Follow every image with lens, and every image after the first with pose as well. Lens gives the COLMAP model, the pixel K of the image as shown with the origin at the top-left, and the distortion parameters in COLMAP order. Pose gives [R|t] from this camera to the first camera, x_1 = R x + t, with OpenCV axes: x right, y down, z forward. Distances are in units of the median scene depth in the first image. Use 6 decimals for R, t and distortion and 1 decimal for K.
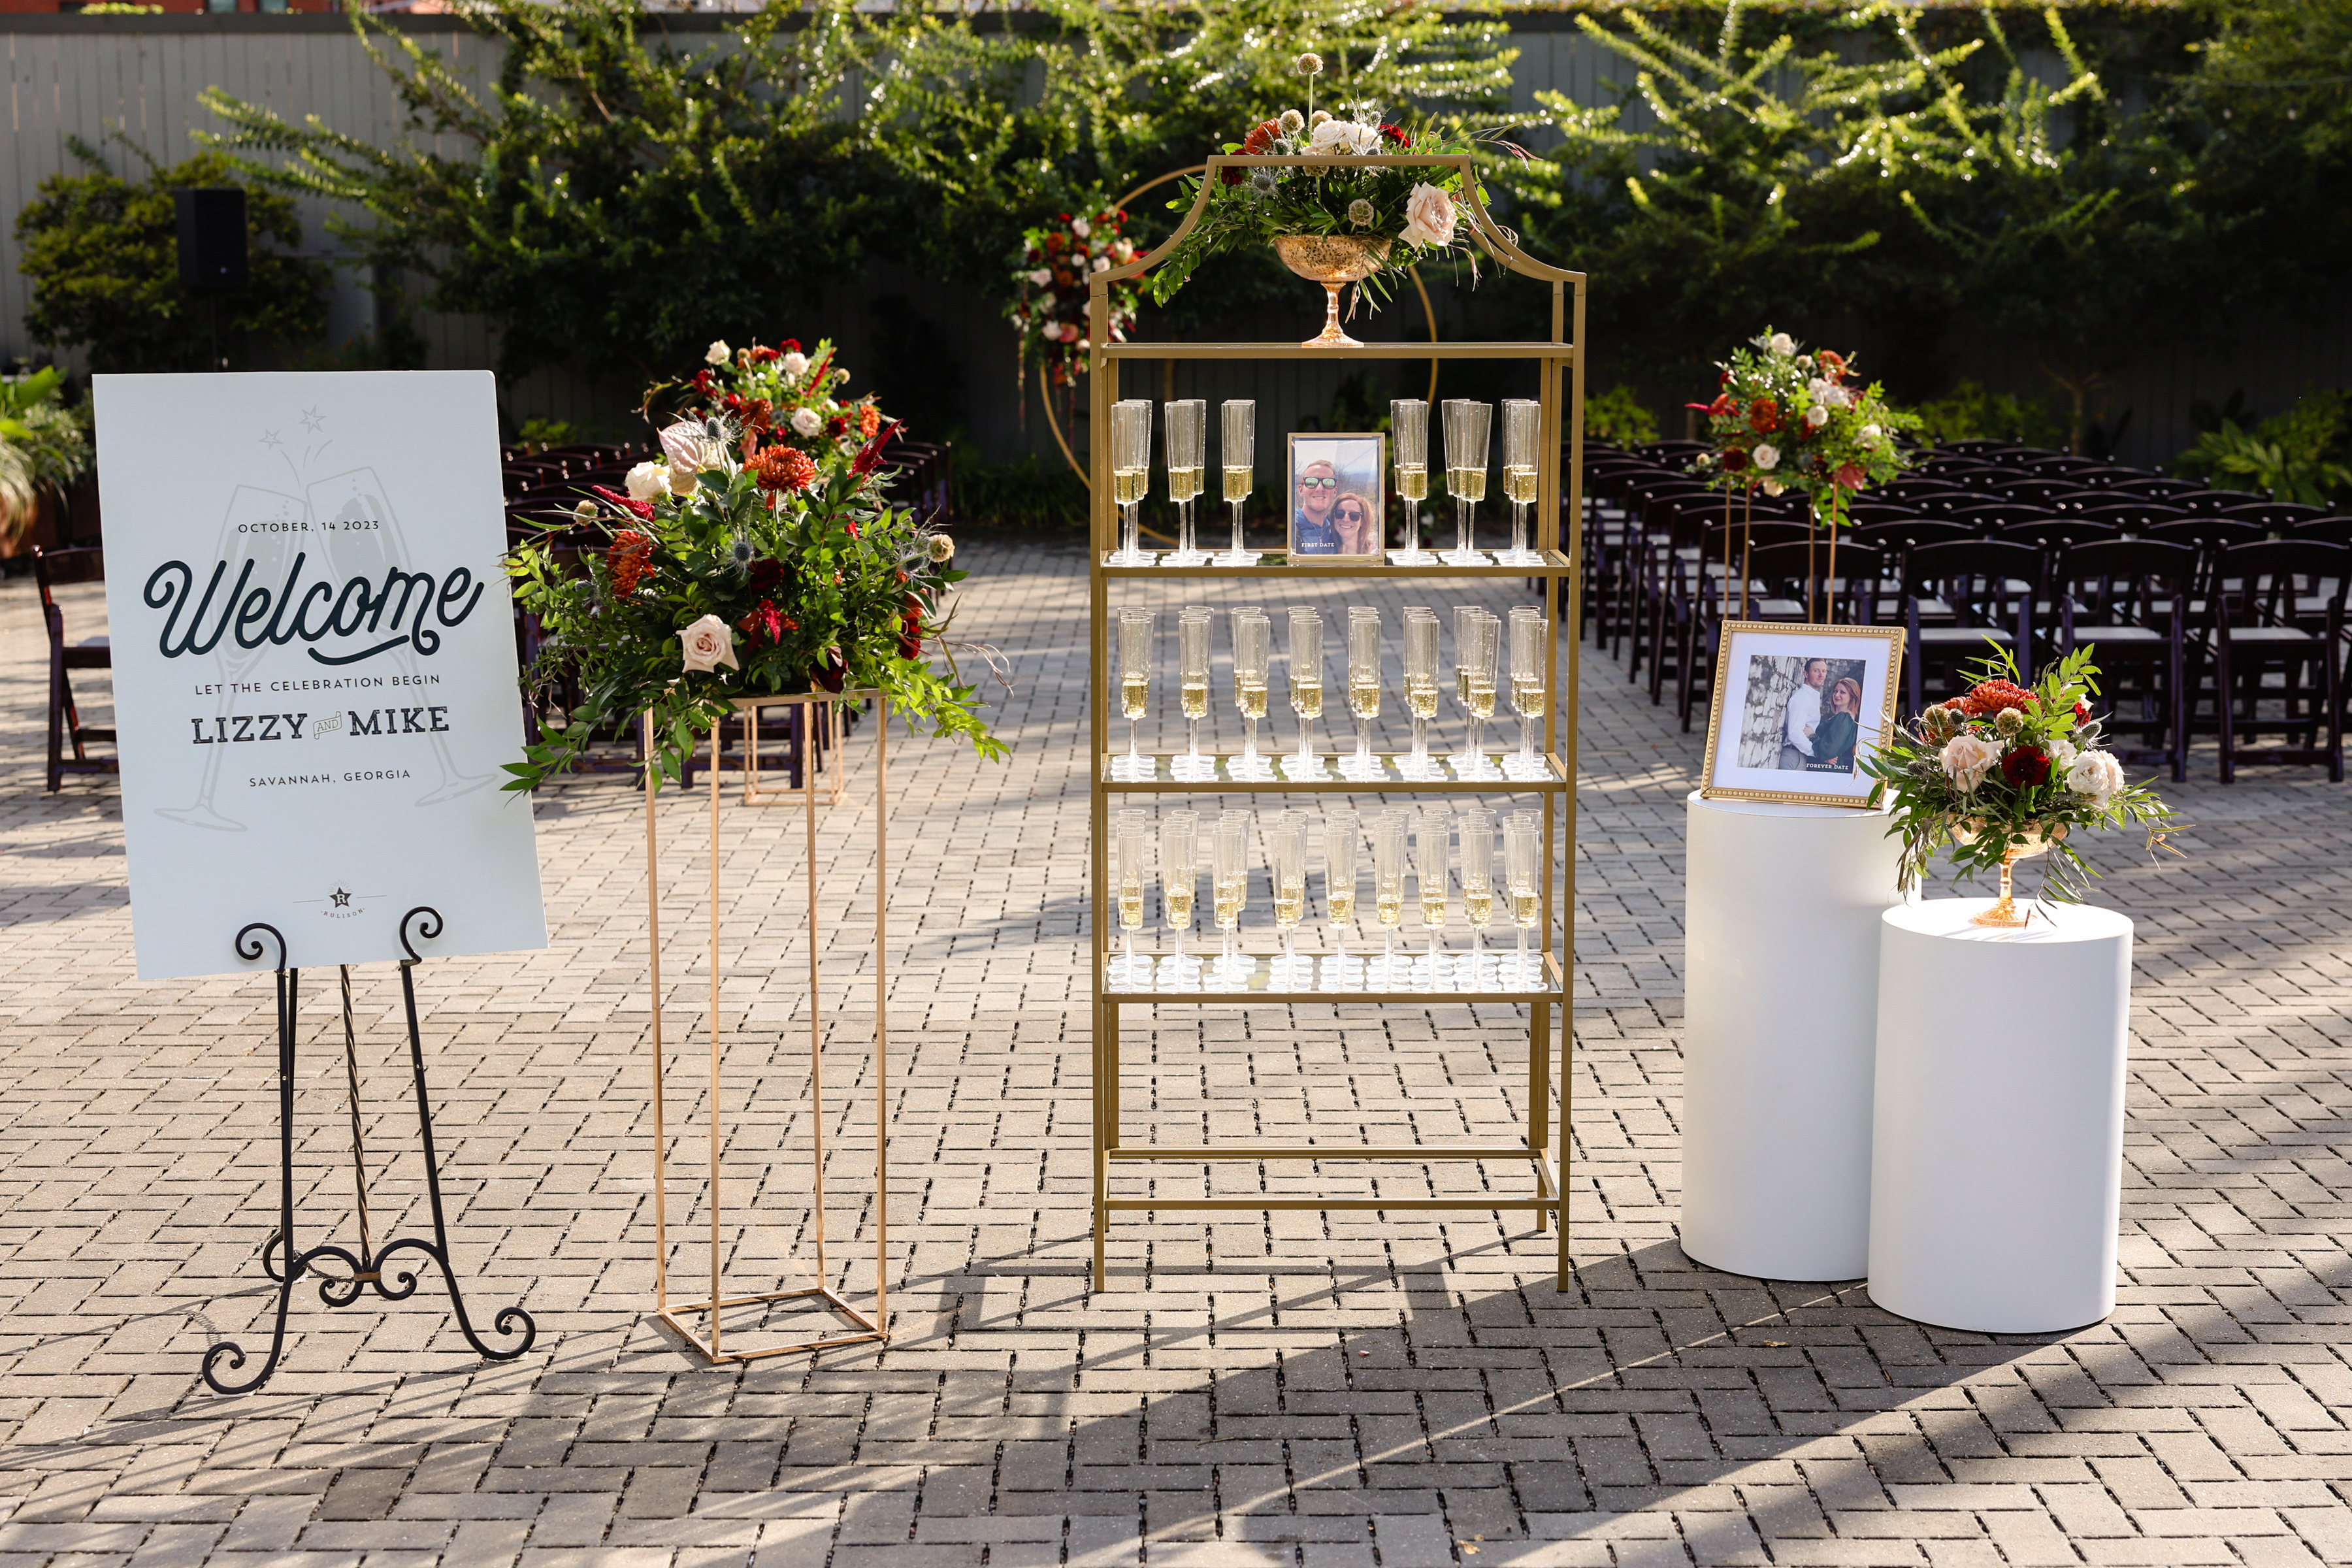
lens RADIAL K [[3634.8, 0, 1176.0], [0, 3634.8, 784.0], [0, 0, 1]] dist [-0.124807, 0.011387]
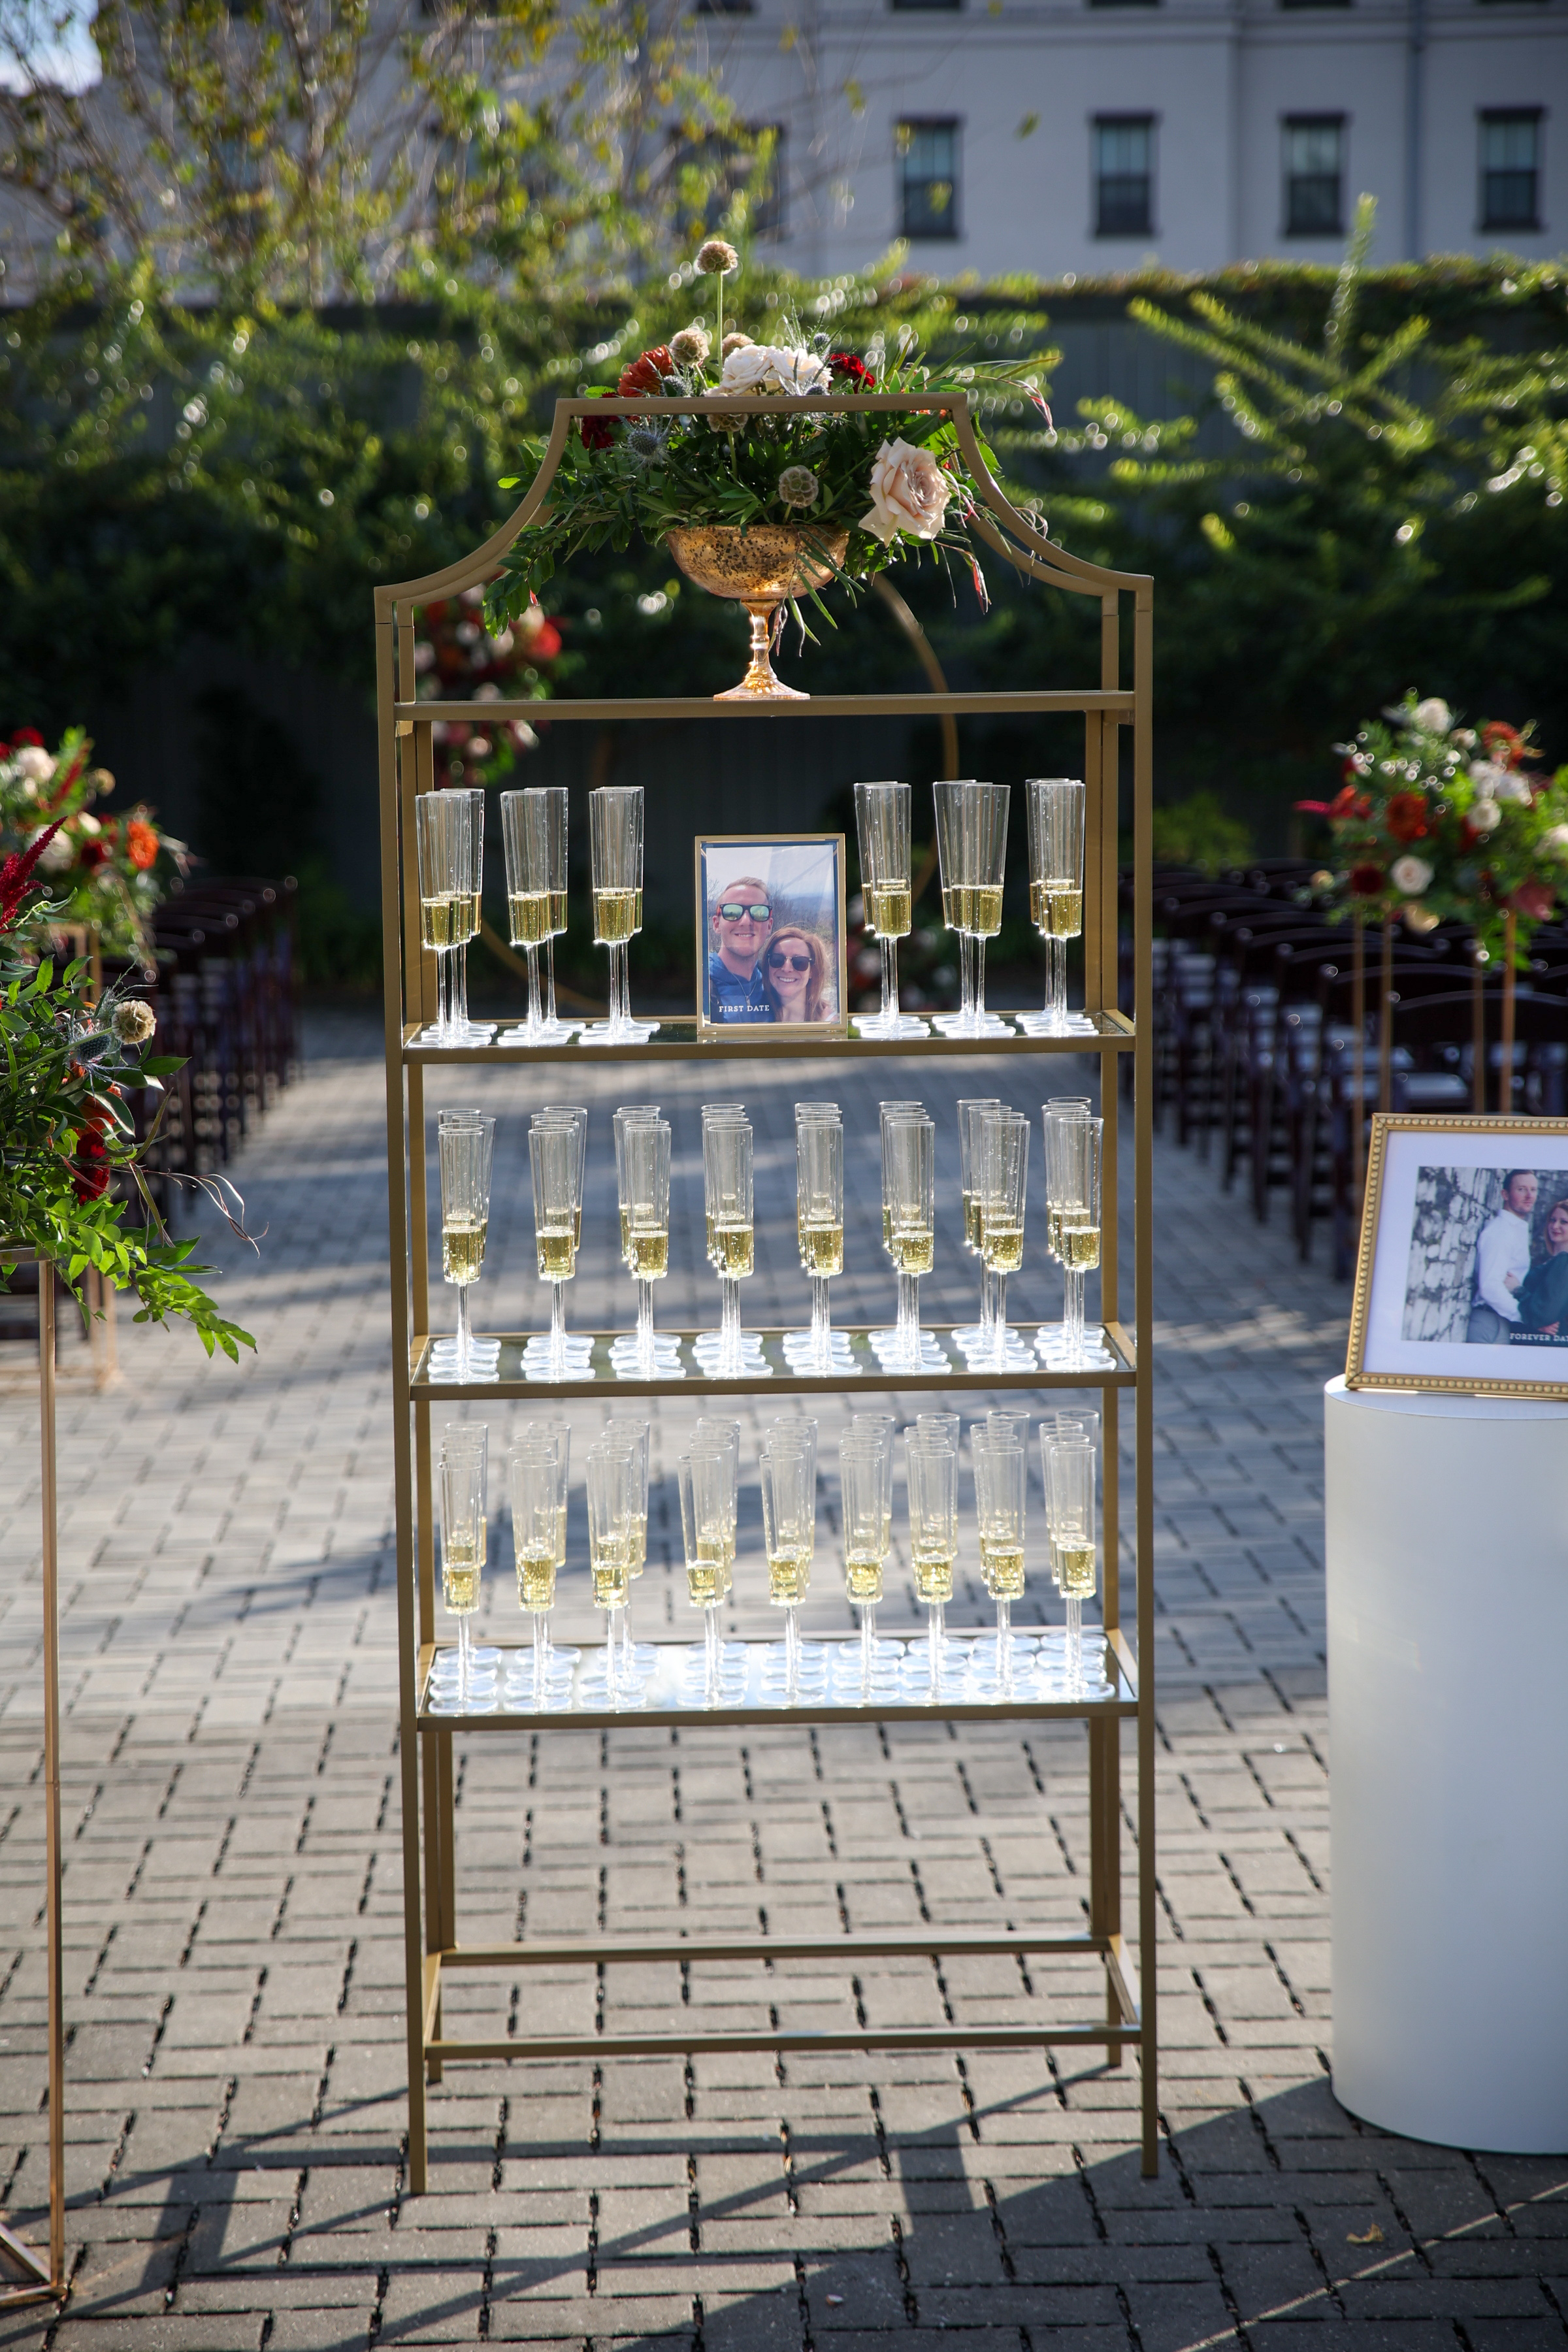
lens RADIAL K [[4564.1, 0, 784.0], [0, 4564.1, 1176.0], [0, 0, 1]] dist [0.088130, -0.009808]
pose [[0.999400, -0.017818, 0.029694, 0.021191], [0.018722, 0.999361, -0.030438, -0.011161], [-0.029132, 0.030976, 0.999095, 0.187580]]
